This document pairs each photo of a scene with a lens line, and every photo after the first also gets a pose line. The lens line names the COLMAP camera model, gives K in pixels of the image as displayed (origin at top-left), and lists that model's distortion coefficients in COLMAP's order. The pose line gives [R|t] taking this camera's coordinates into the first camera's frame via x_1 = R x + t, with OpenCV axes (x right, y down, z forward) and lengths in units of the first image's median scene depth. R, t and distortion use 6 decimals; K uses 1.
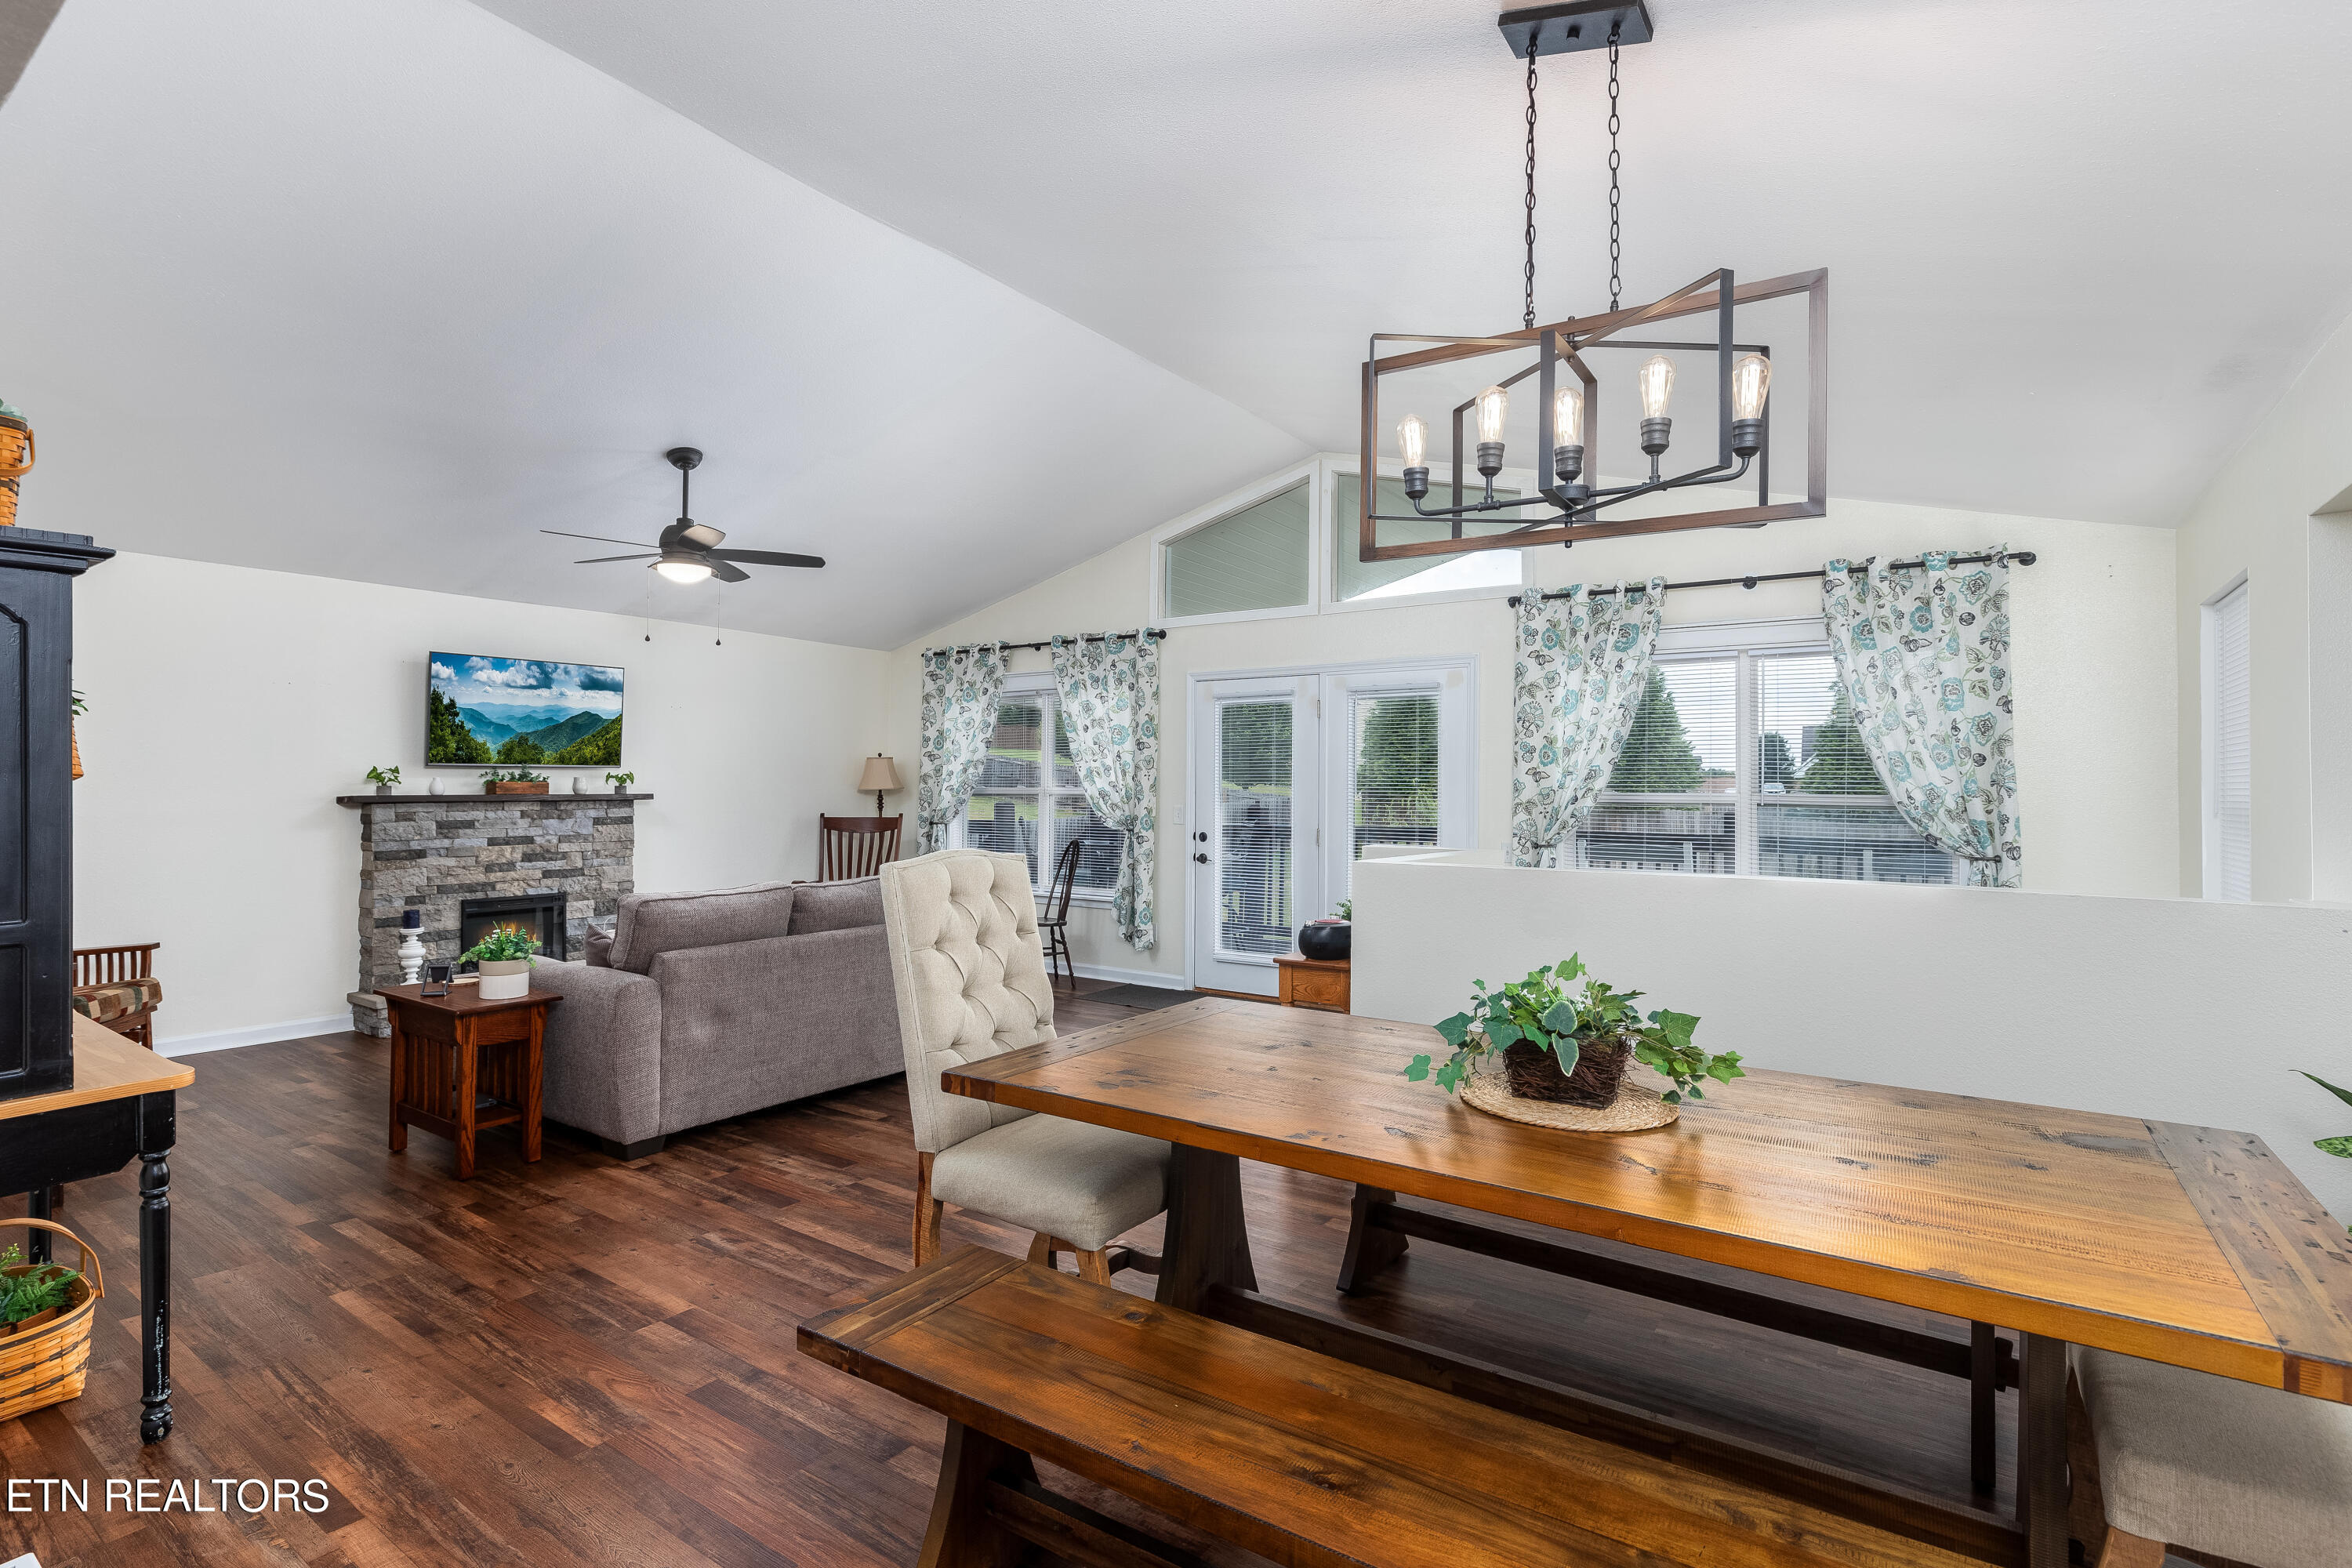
lens RADIAL K [[1128.5, 0, 1167.2], [0, 1128.5, 772.8], [0, 0, 1]] dist [-0.000286, 0.000056]
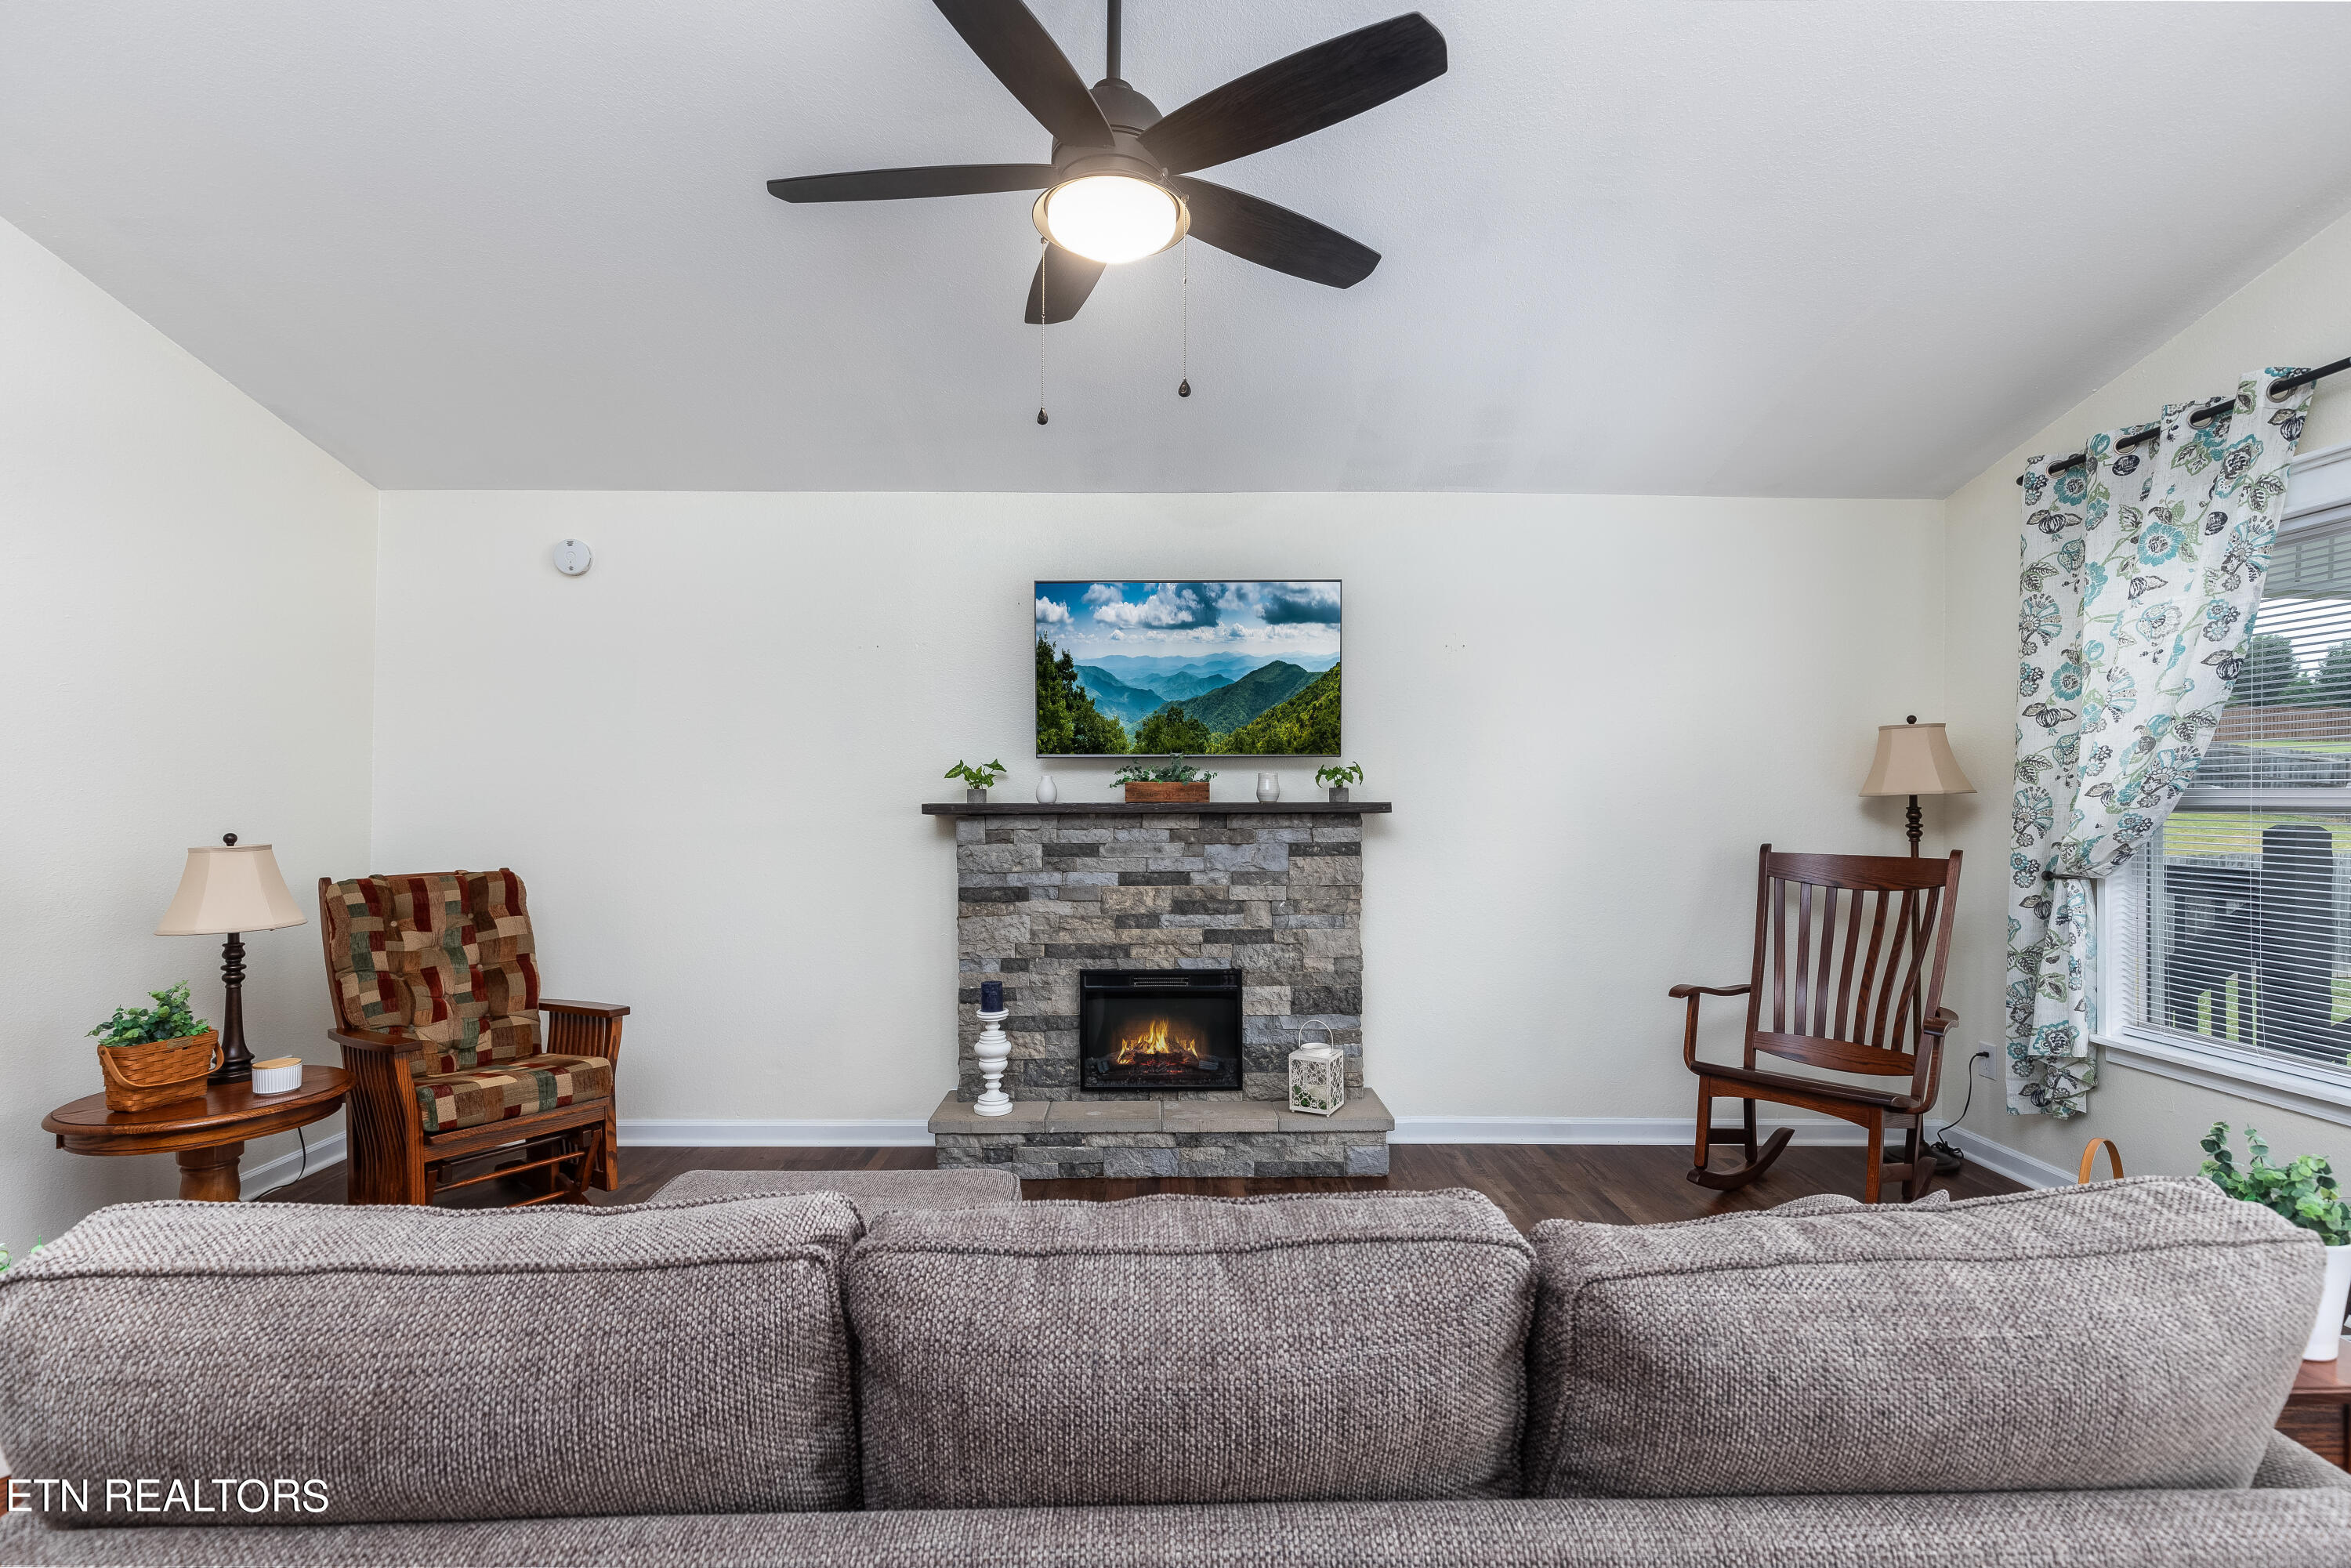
lens RADIAL K [[1100.8, 0, 1169.3], [0, 1100.8, 783.2], [0, 0, 1]] dist [0.000397, -0.000091]
pose [[0.587230, -0.010903, -0.809347, -0.088568], [0.011977, 0.999917, -0.004779, 0.011042], [0.809331, -0.006887, 0.587312, 0.627684]]
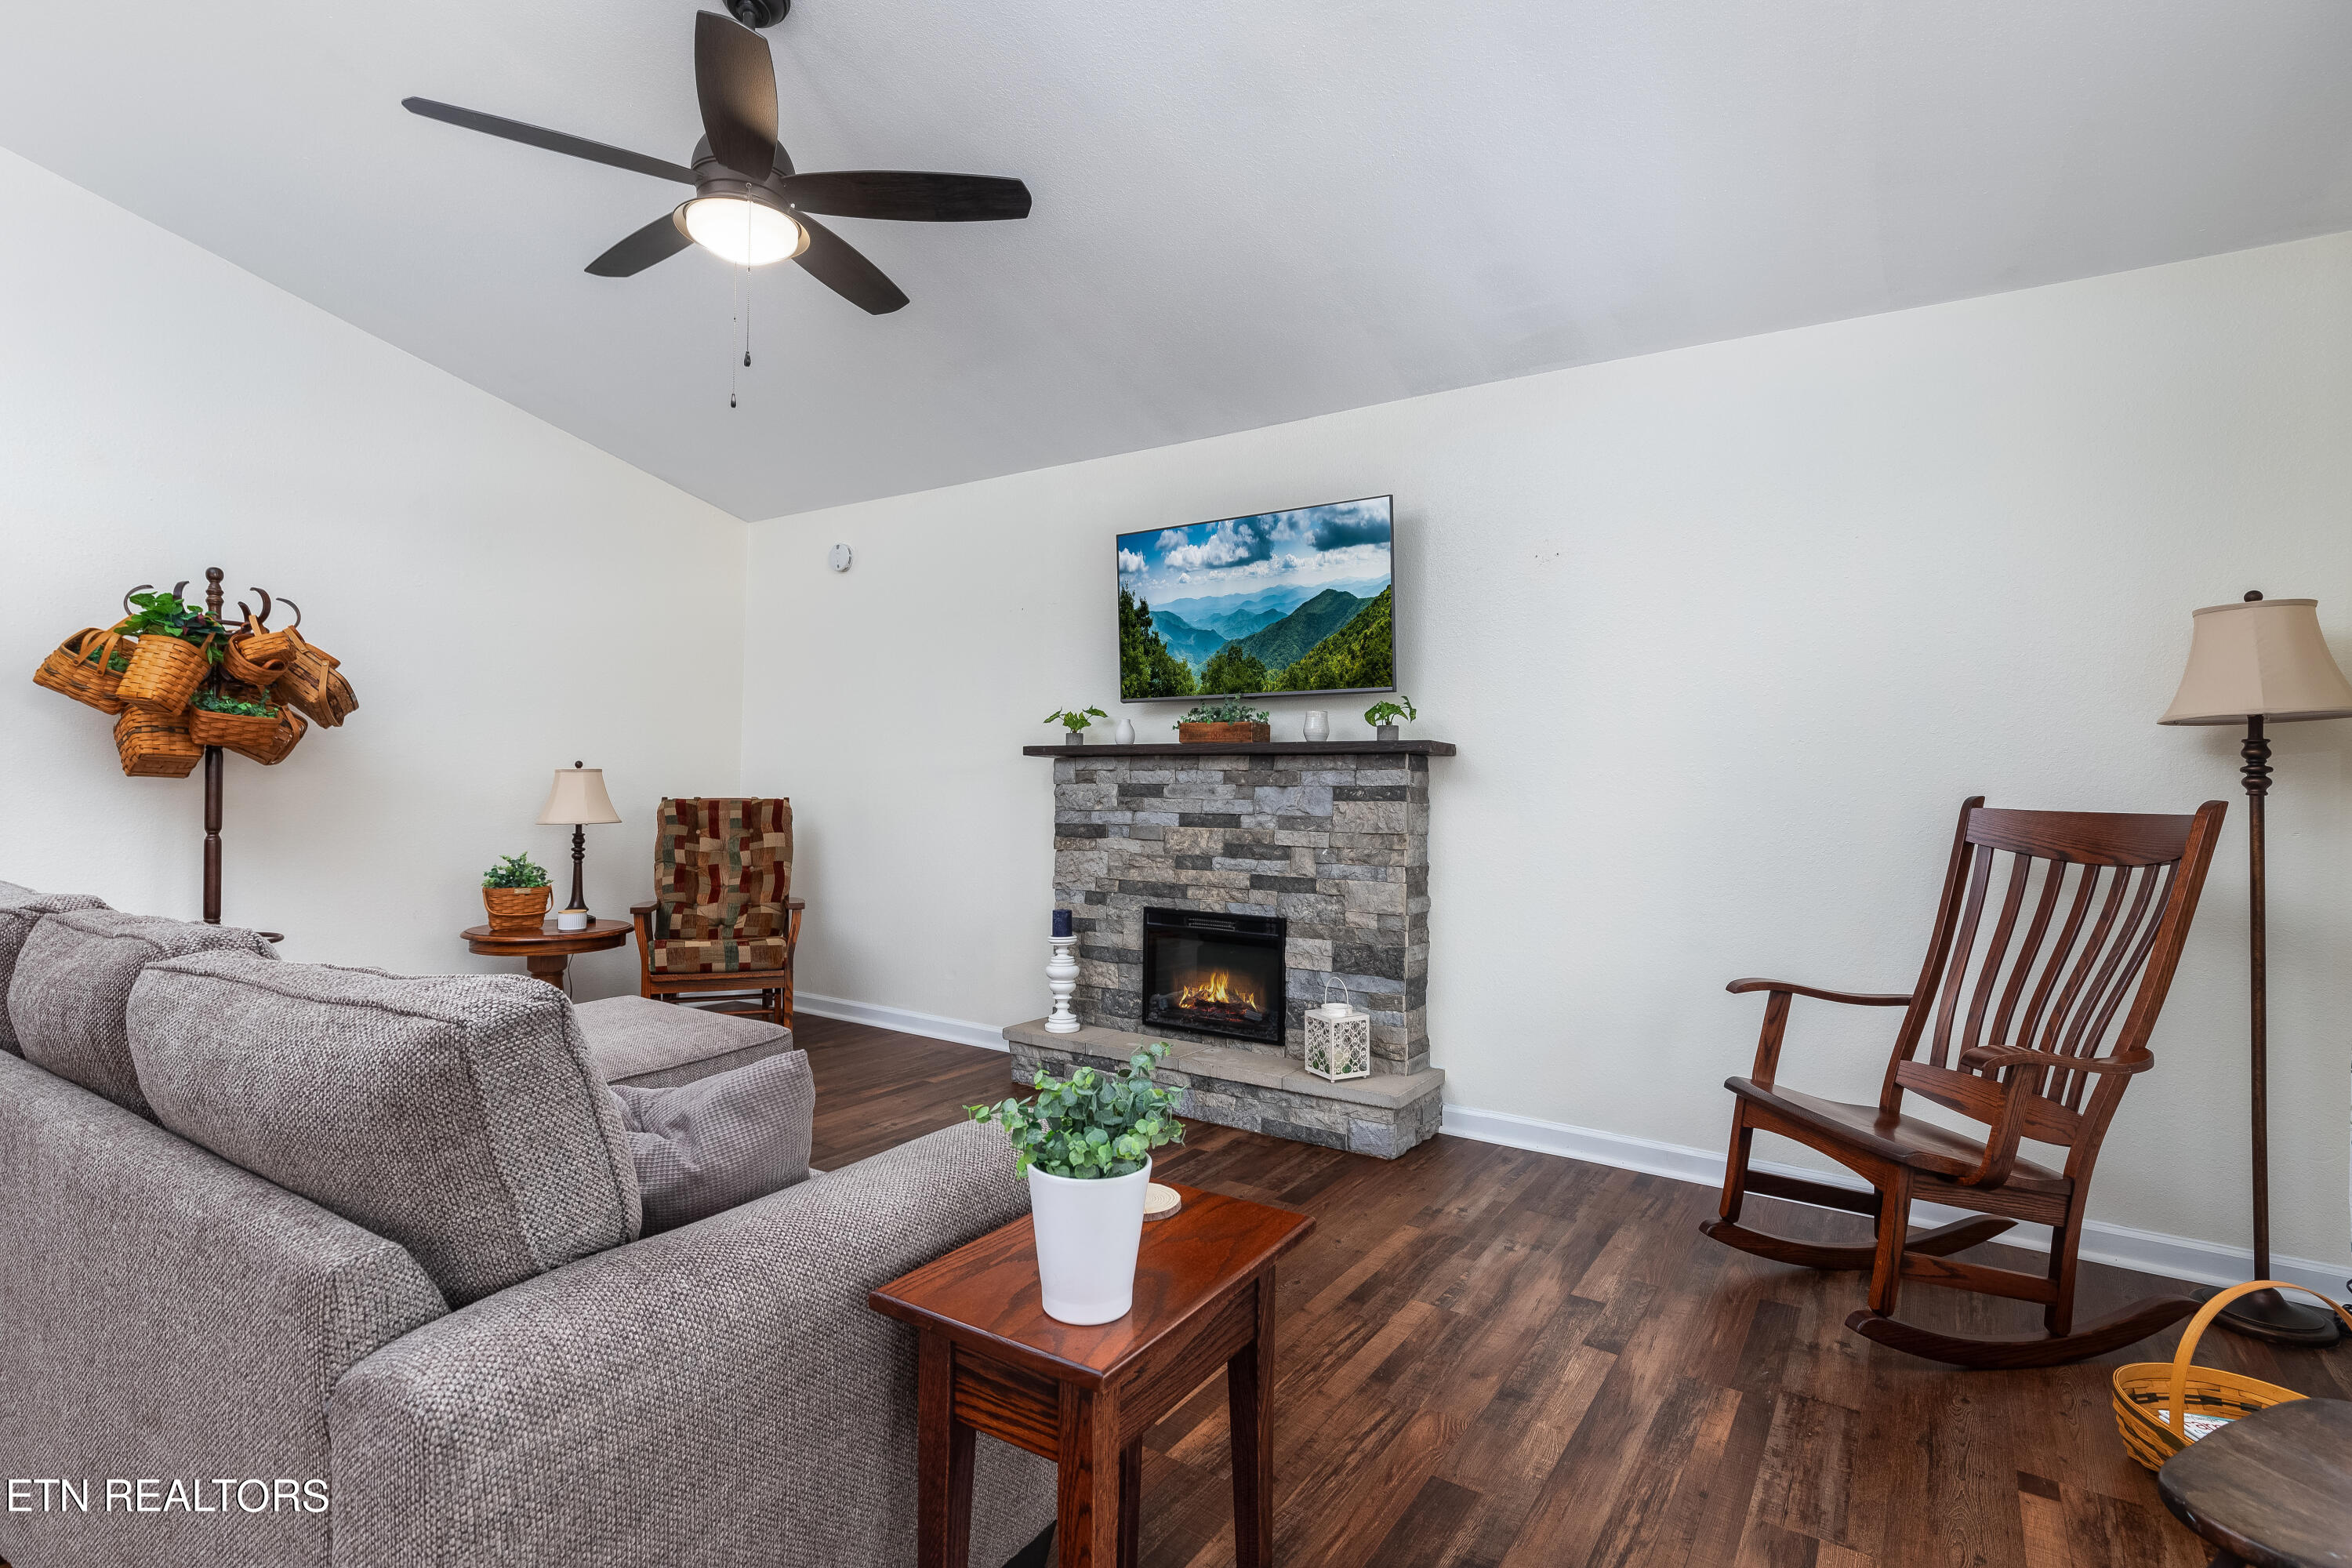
lens RADIAL K [[1128.5, 0, 1167.2], [0, 1128.5, 772.8], [0, 0, 1]] dist [-0.000286, 0.000056]
pose [[0.023585, -0.013877, -0.999626, 0.023976], [0.000213, 0.999904, -0.013876, 0.041331], [0.999722, 0.000114, 0.023586, 0.921518]]
